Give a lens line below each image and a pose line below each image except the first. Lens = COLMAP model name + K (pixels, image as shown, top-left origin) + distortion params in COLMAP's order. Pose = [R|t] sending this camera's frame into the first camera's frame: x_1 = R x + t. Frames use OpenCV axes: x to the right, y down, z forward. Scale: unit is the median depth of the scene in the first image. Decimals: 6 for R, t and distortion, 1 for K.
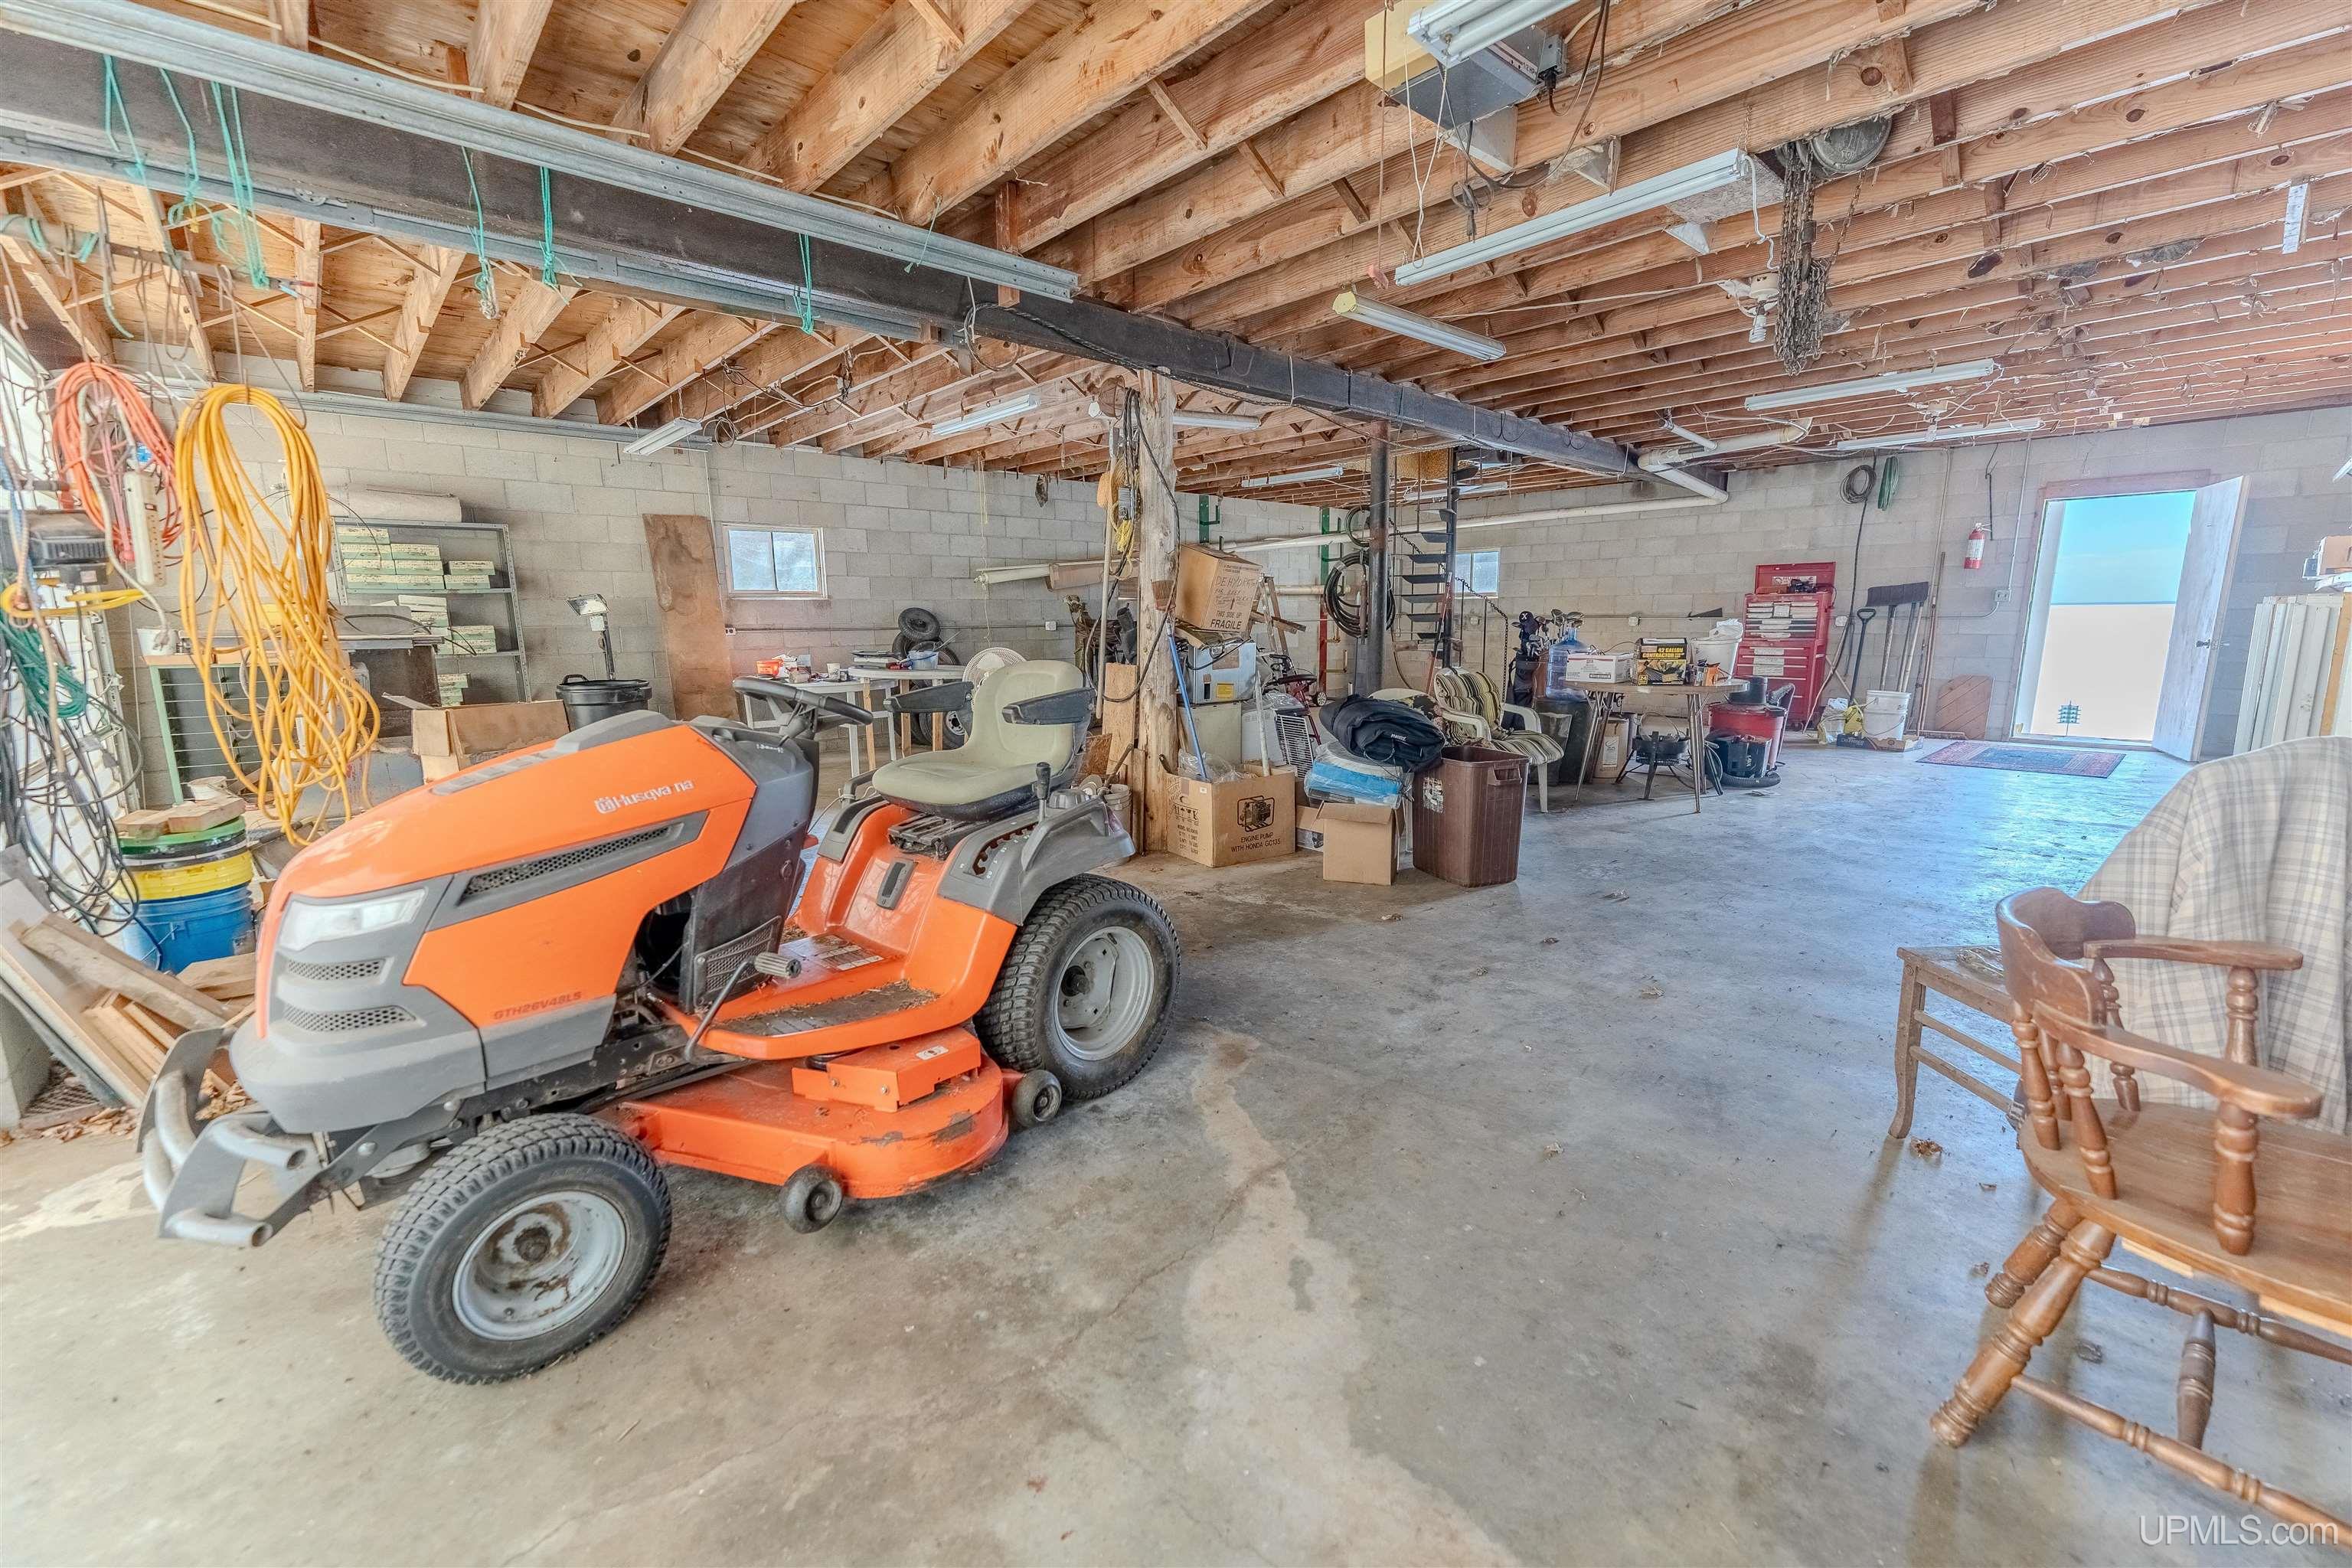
lens RADIAL K [[943.3, 0, 1175.0], [0, 943.3, 779.7], [0, 0, 1]] dist [0.000075, 0.000167]
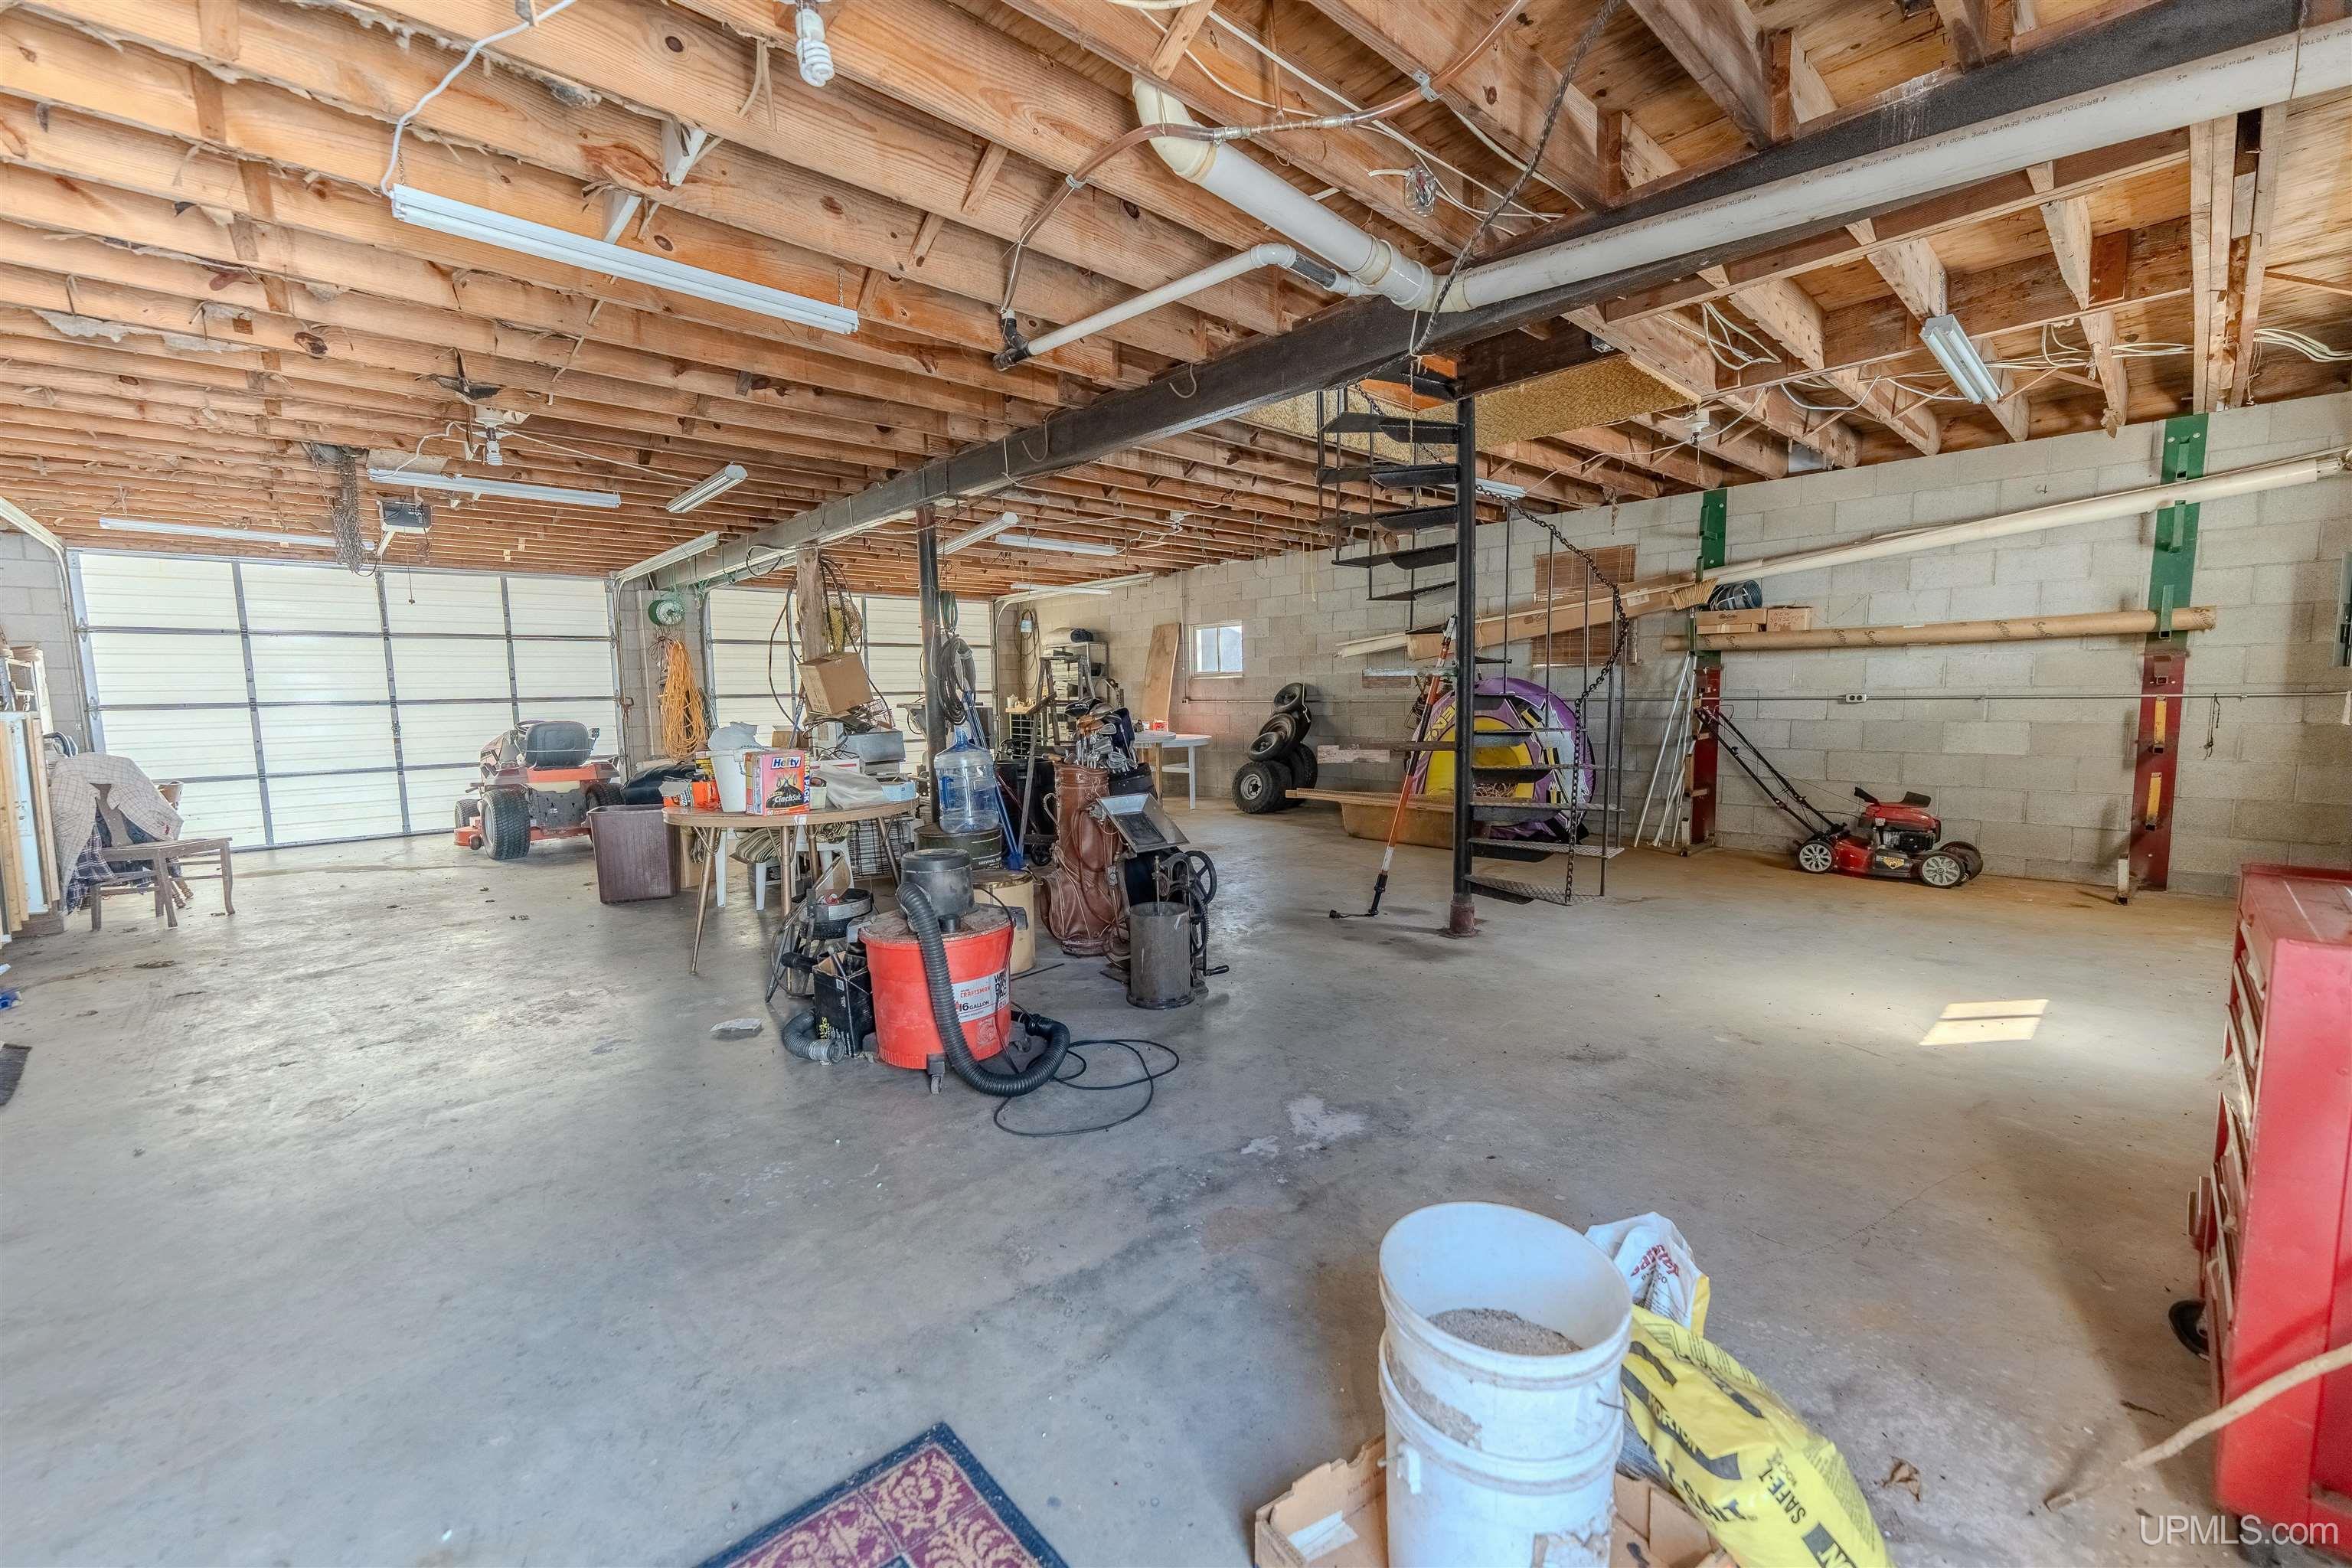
lens RADIAL K [[943.3, 0, 1176.8], [0, 943.3, 784.2], [0, 0, 1]] dist [0.000075, 0.000167]
pose [[0.008795, 0.109787, -0.993916, 0.911074], [-0.153205, 0.982368, 0.107156, -0.181185], [0.988155, 0.151330, 0.025460, 0.948226]]
